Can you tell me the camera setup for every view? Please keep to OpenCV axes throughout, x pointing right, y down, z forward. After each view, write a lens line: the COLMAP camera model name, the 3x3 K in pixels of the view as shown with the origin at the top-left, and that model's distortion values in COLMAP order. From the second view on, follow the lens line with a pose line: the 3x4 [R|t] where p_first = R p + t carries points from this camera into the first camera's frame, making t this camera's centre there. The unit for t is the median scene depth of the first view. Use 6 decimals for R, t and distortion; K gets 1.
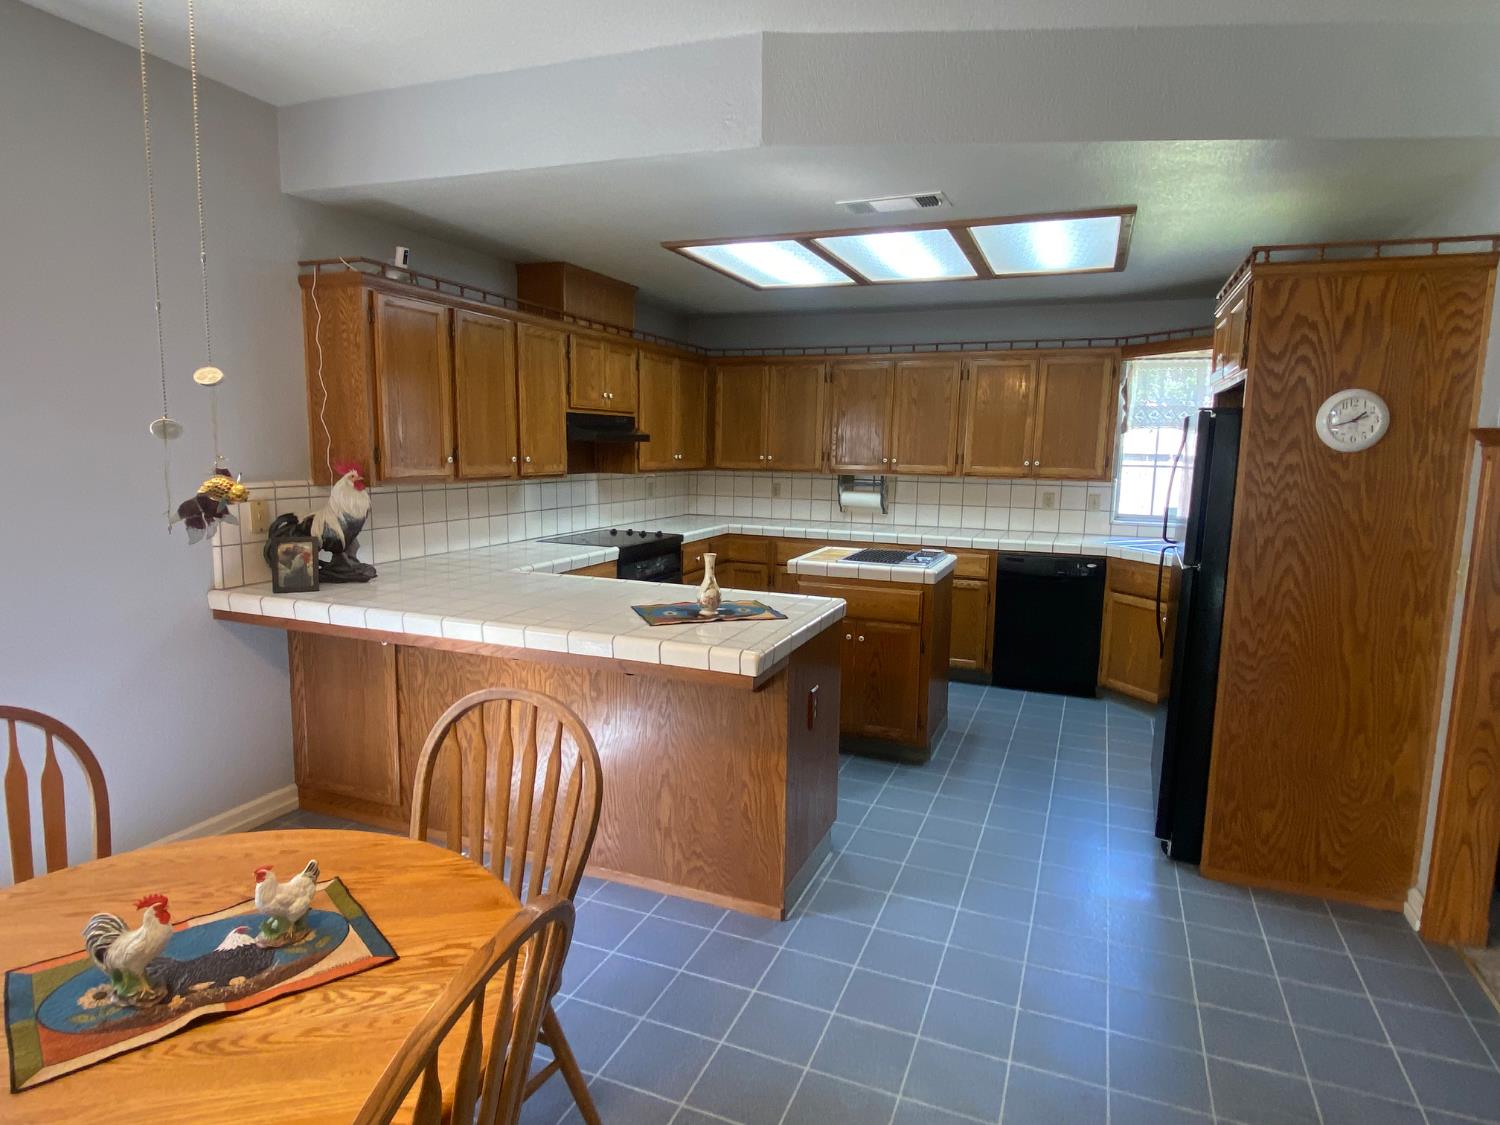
lens RADIAL K [[855.6, 0, 744.8], [0, 855.6, 557.6], [0, 0, 1]] dist [0.065185, -0.071232]
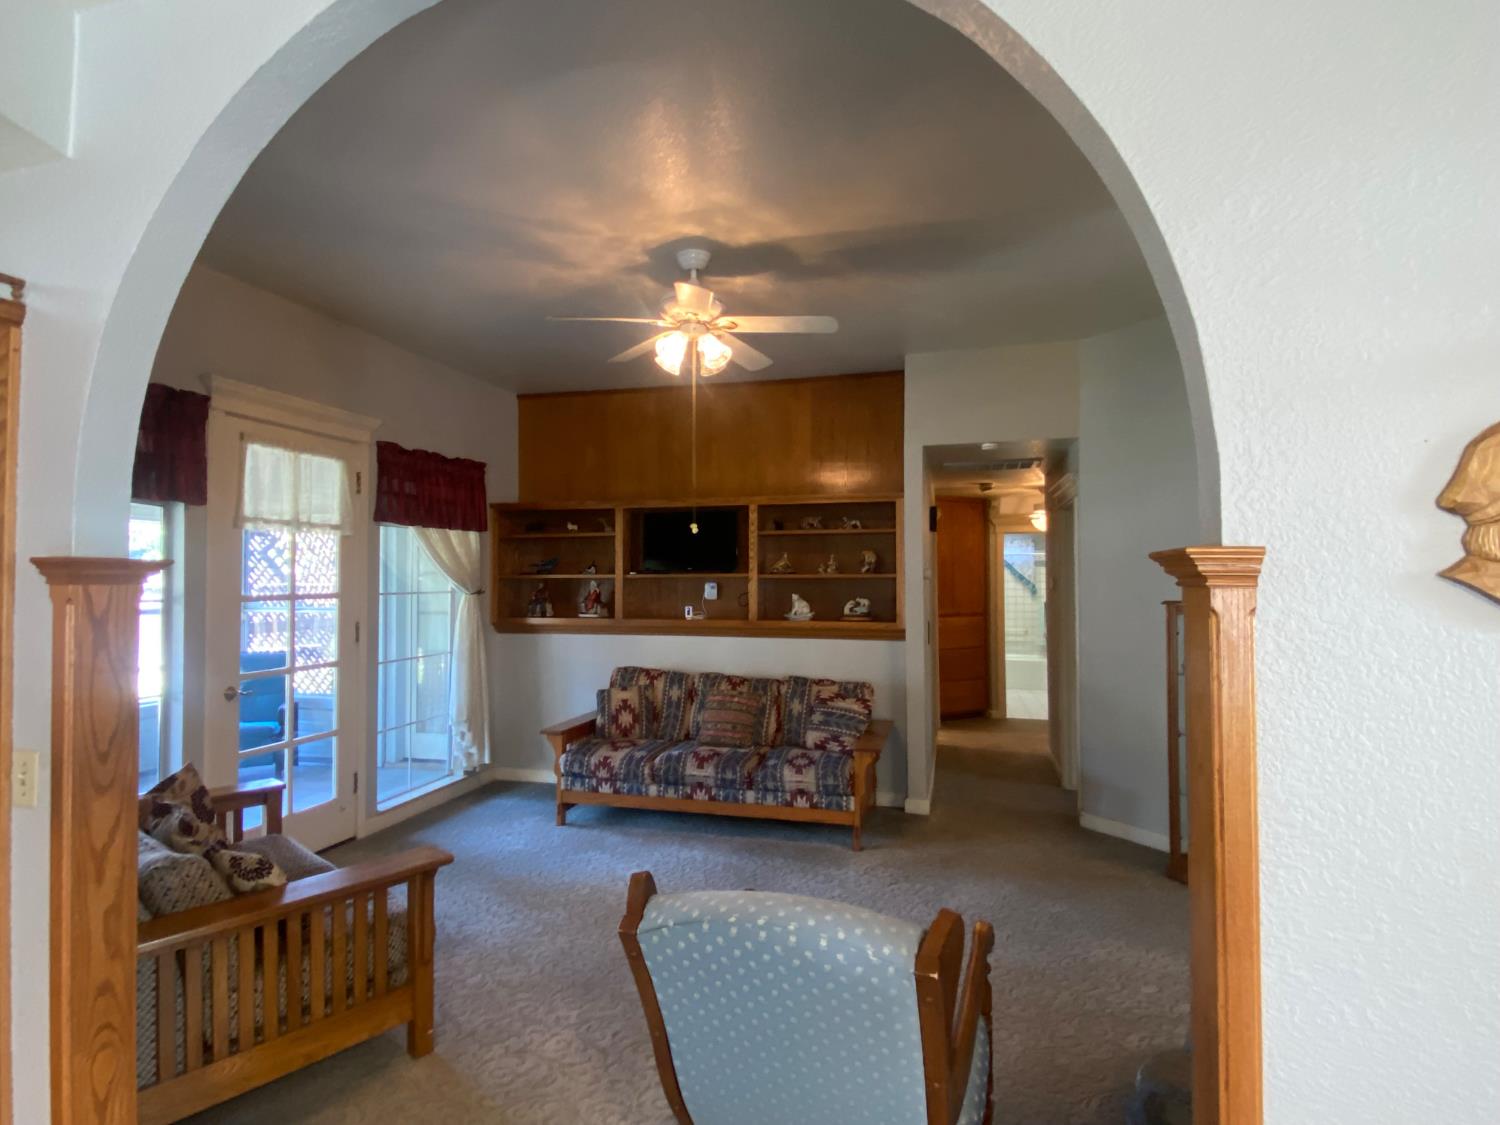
lens RADIAL K [[805.3, 0, 742.9], [0, 805.3, 557.9], [0, 0, 1]] dist [0.030230, -0.038251]
pose [[-0.128445, 0.007475, 0.991688, 0.125869], [0.131709, 0.991242, 0.009587, -0.063228], [-0.982932, 0.131845, -0.128305, 0.413700]]
